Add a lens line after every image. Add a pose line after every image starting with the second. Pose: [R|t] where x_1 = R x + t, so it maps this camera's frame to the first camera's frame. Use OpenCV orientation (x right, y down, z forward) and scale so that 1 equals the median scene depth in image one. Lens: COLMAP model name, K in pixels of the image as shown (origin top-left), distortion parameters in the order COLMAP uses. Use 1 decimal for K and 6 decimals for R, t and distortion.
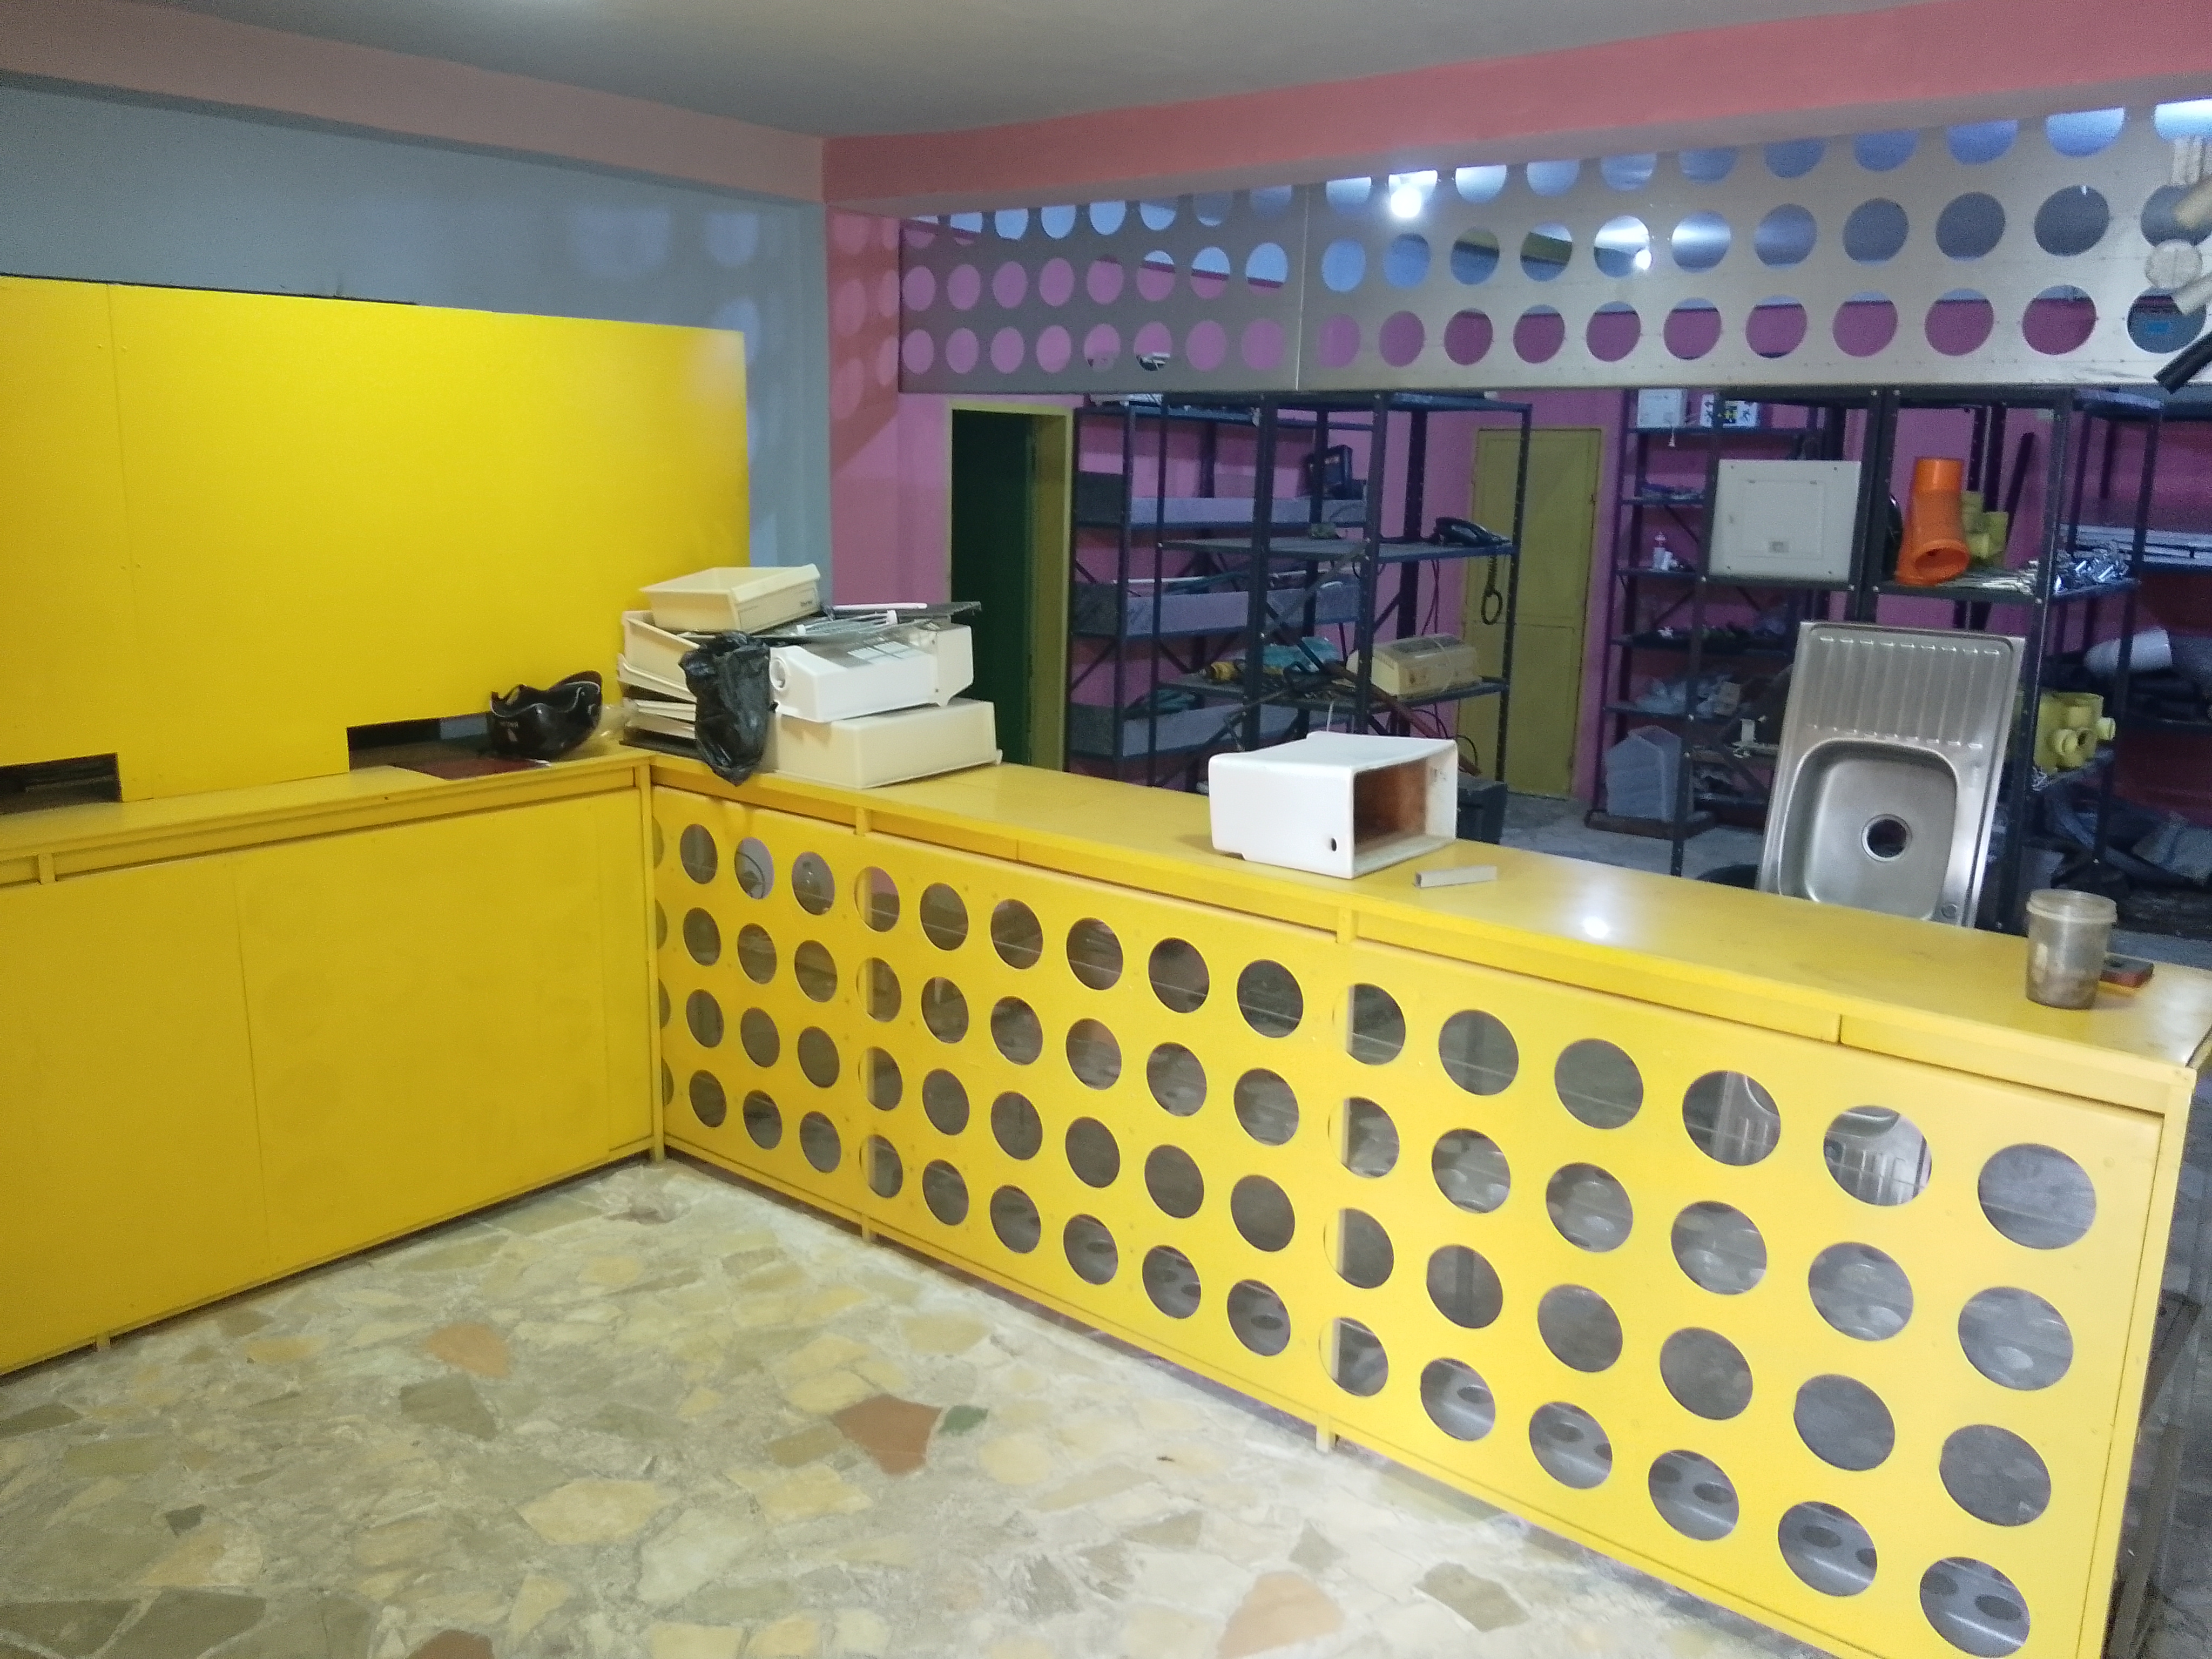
lens RADIAL K [[1730.2, 0, 1101.9], [0, 1730.2, 833.8], [0, 0, 1]] dist [0.128363, -0.253713]
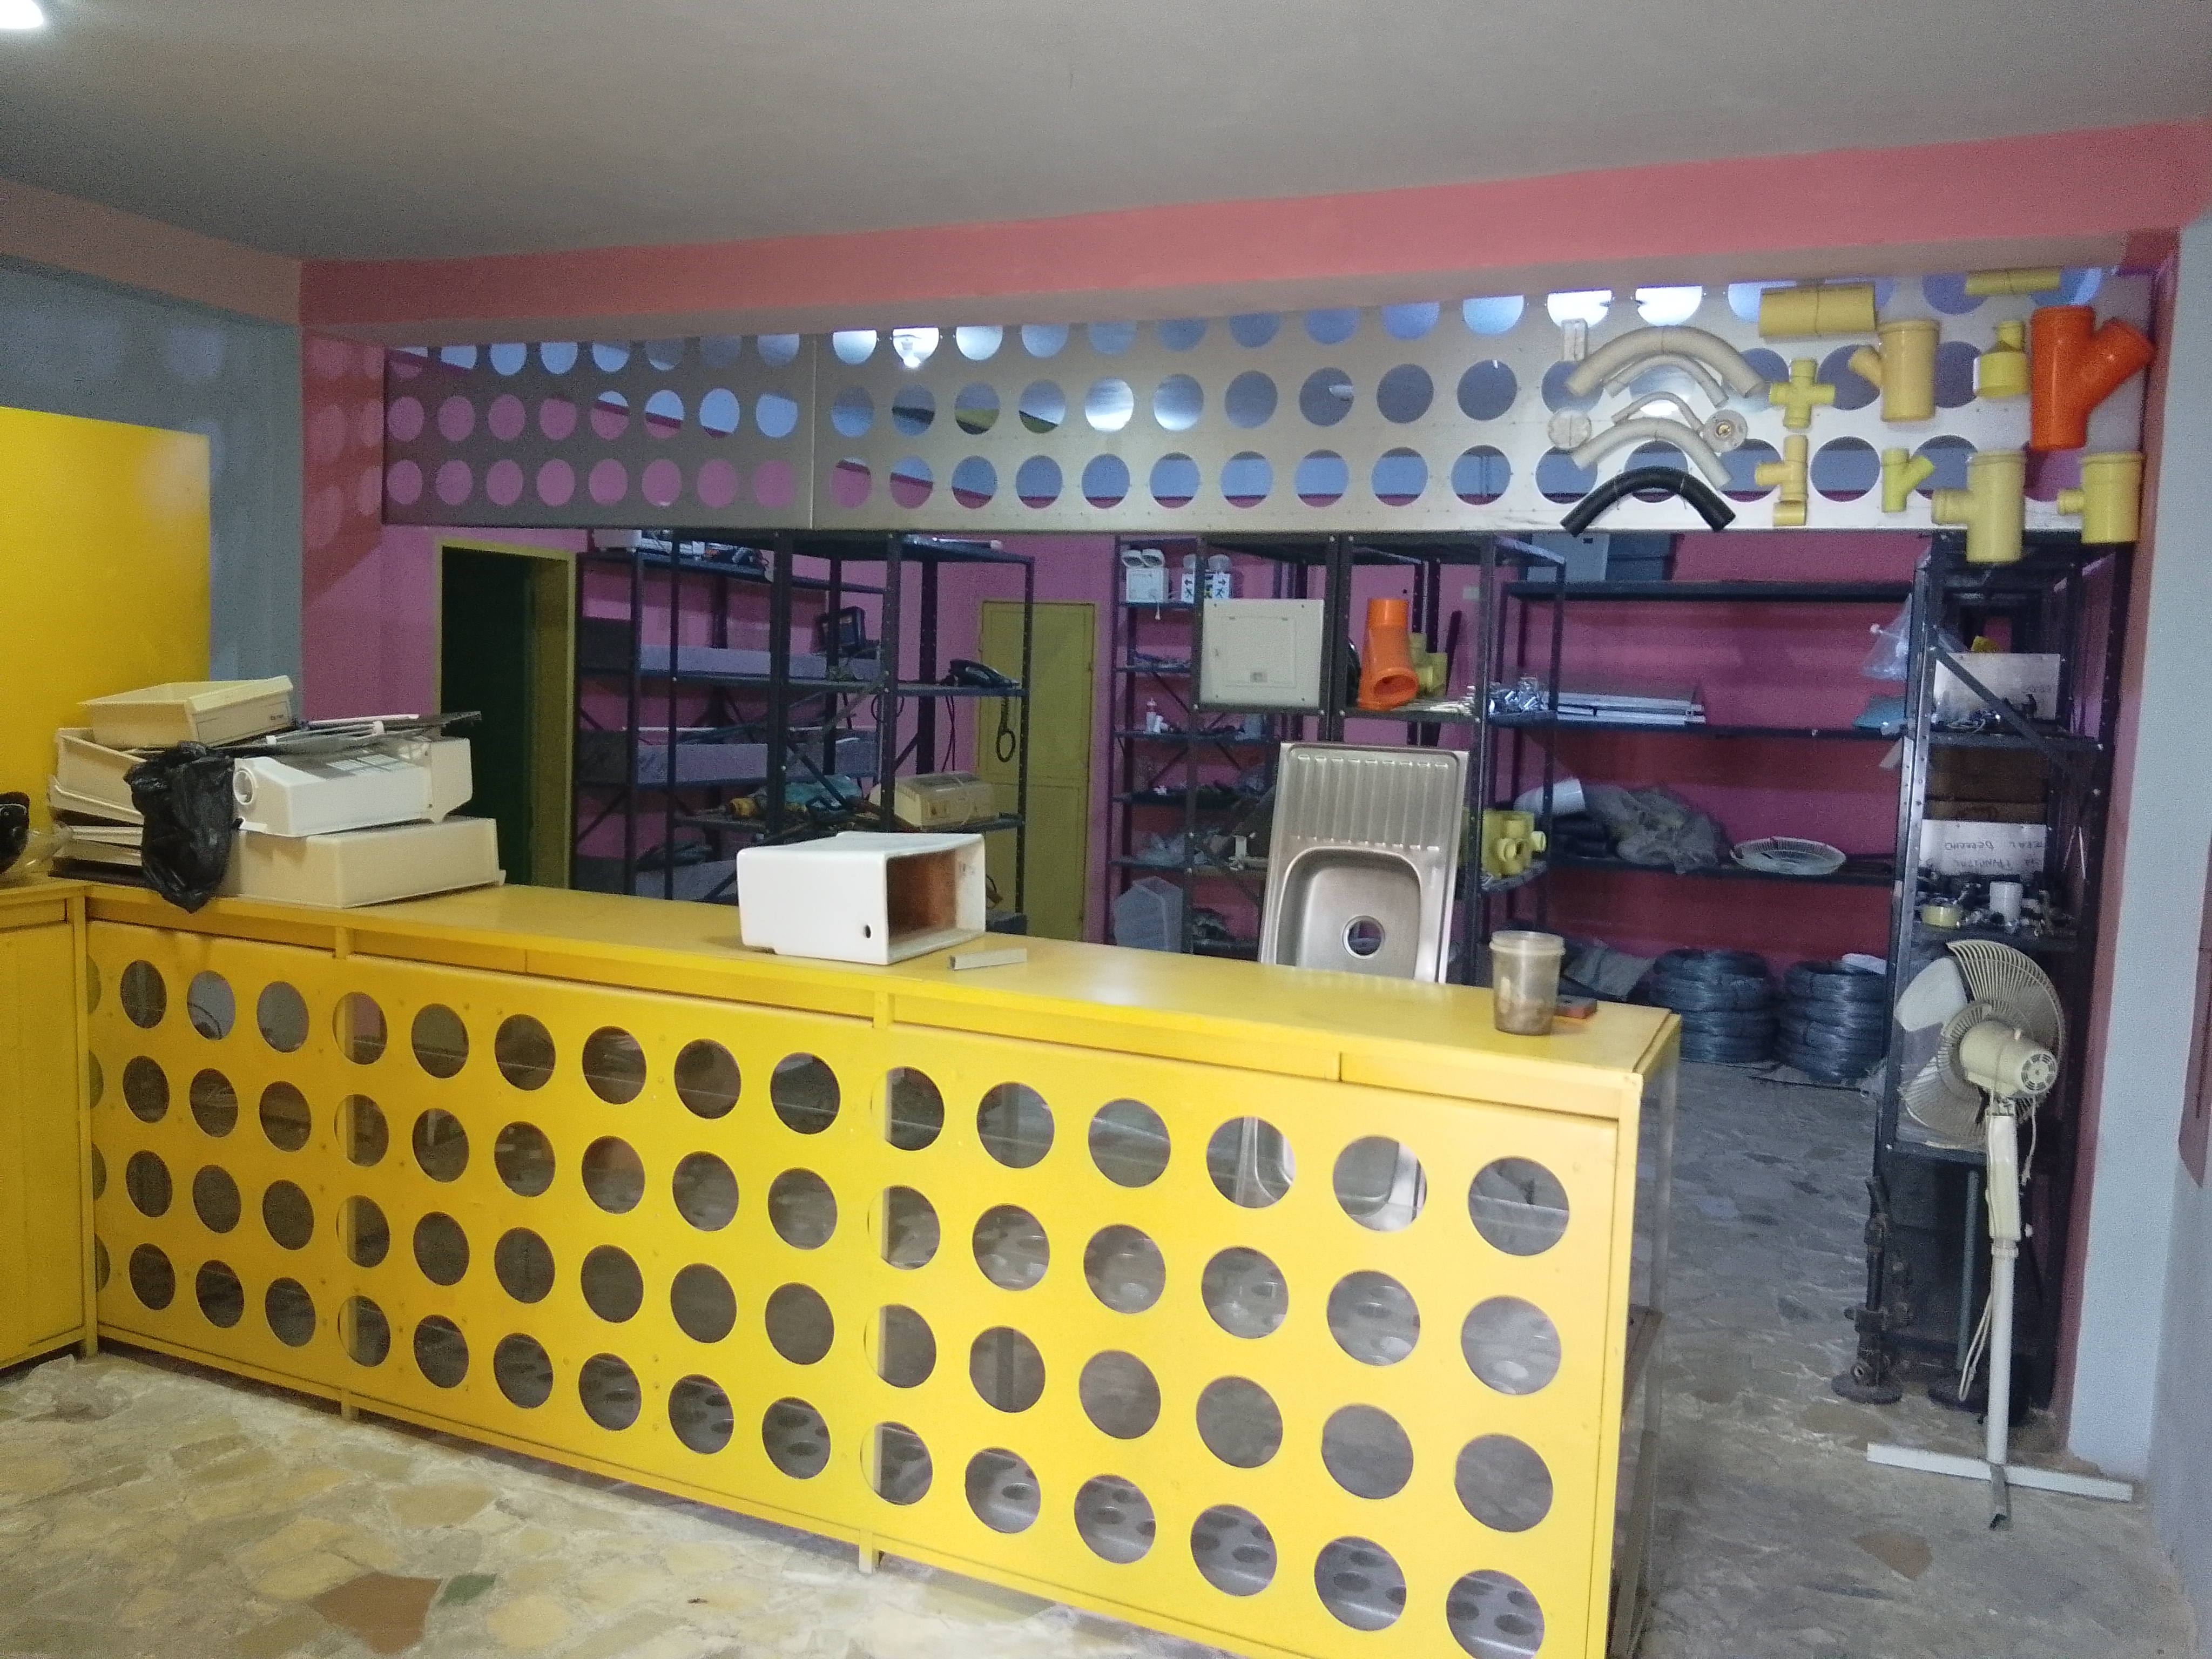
lens RADIAL K [[1730.2, 0, 1101.9], [0, 1730.2, 833.8], [0, 0, 1]] dist [0.128363, -0.253713]
pose [[0.961493, -0.010589, 0.274625, -0.007307], [0.041111, 0.993556, -0.105623, 0.046636], [-0.271737, 0.112846, 0.955732, 0.003048]]
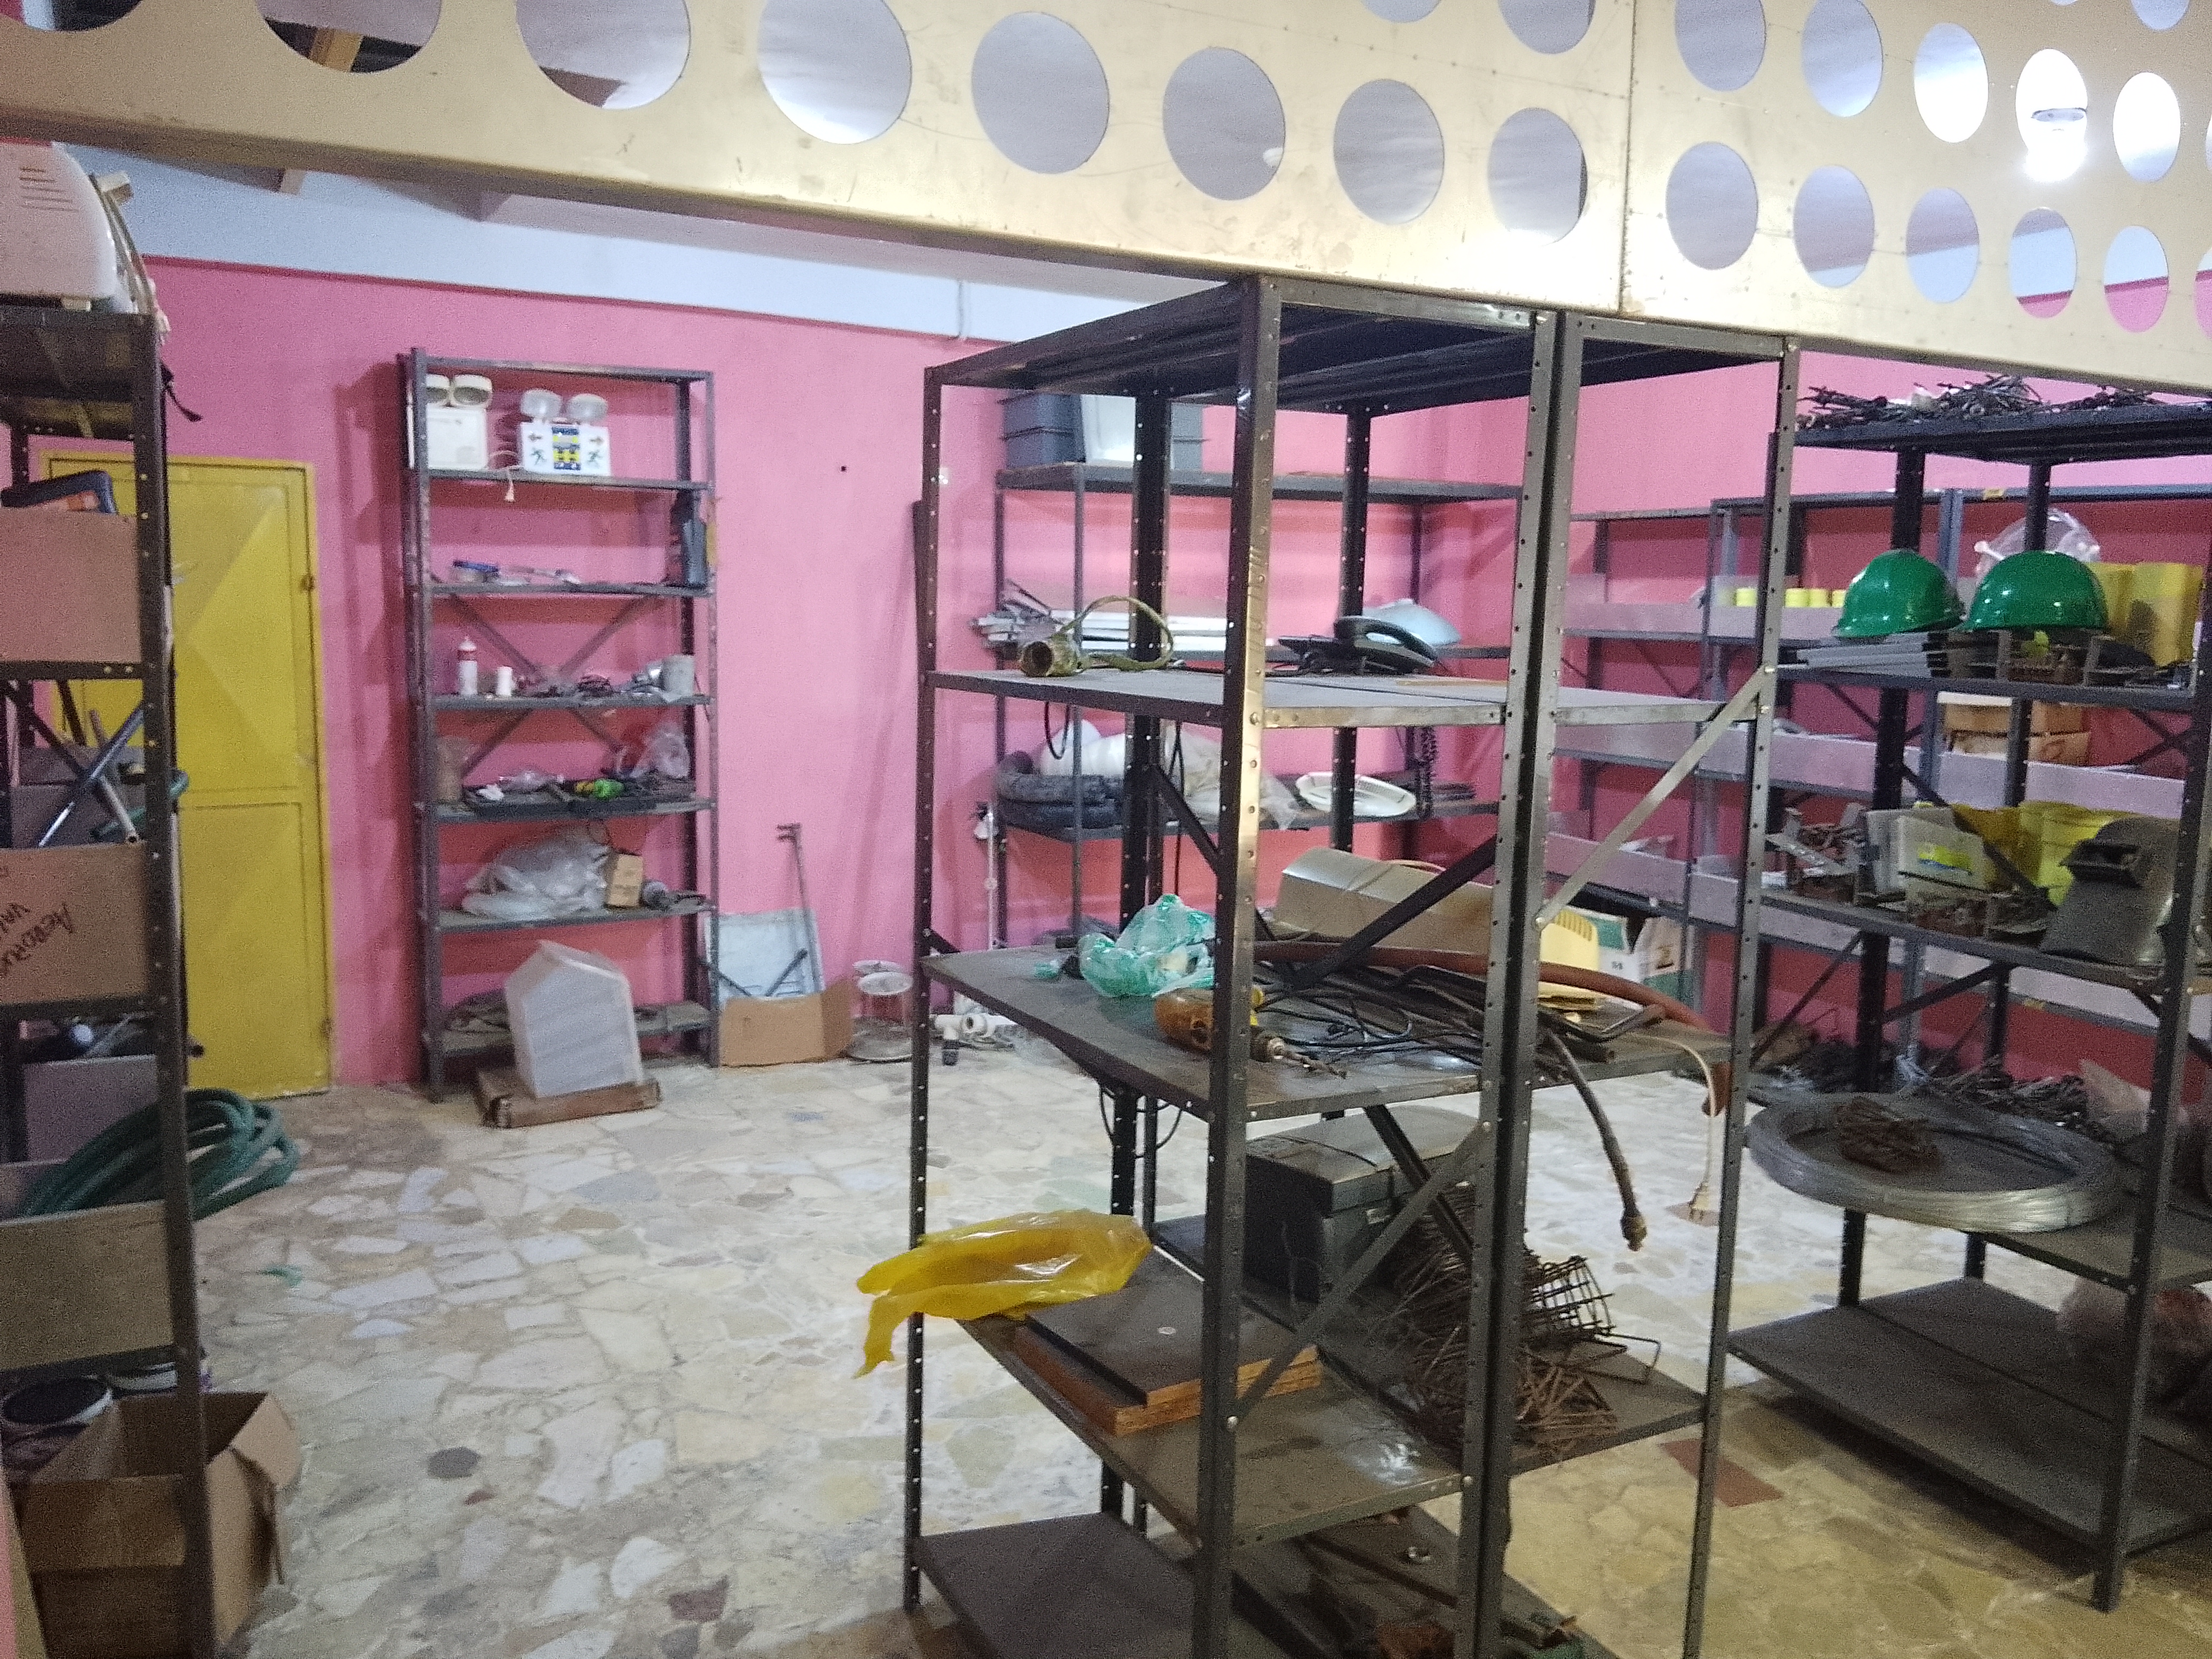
lens RADIAL K [[1730.2, 0, 1101.9], [0, 1730.2, 833.8], [0, 0, 1]] dist [0.128363, -0.253713]
pose [[0.412333, -0.125963, 0.902283, -0.345295], [0.188824, 0.980705, 0.050621, -0.198568], [-0.891250, 0.149500, 0.428162, 1.165577]]
